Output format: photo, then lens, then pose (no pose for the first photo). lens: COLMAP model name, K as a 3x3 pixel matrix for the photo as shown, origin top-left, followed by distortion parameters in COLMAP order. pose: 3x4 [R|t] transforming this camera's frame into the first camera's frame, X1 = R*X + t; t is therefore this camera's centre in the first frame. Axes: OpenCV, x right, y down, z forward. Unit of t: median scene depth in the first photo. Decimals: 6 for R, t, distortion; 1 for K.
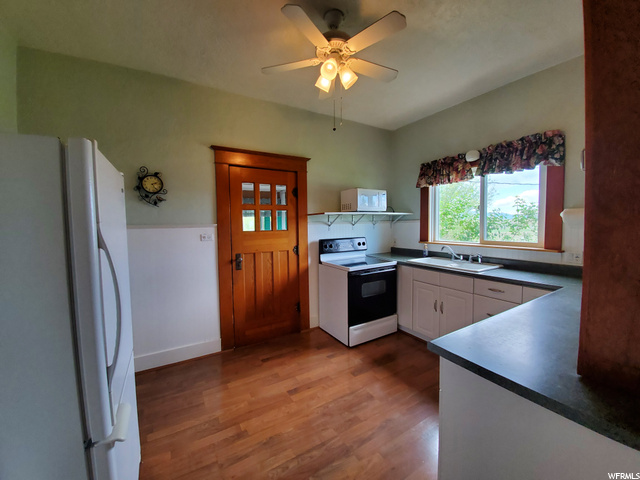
lens RADIAL K [[253.6, 0, 318.4], [0, 253.6, 235.1], [0, 0, 1]] dist [0.011197, -0.013541]
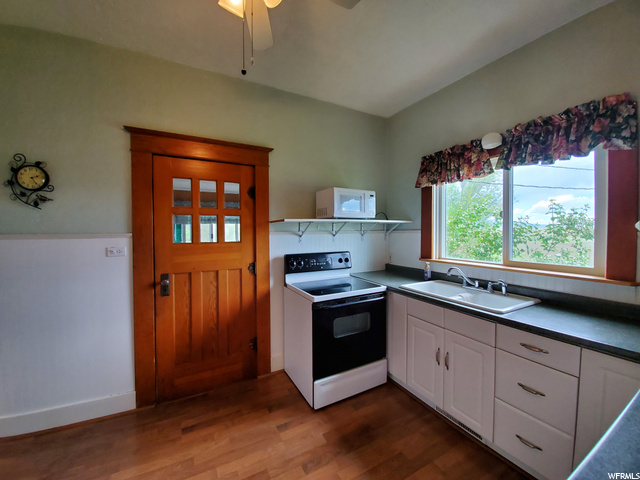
lens RADIAL K [[253.6, 0, 318.4], [0, 253.6, 235.1], [0, 0, 1]] dist [0.011197, -0.013541]
pose [[0.998810, 0.010721, -0.047570, 0.153075], [-0.012149, 0.999481, -0.029834, -0.021267], [0.047225, 0.030377, 0.998422, 0.264795]]
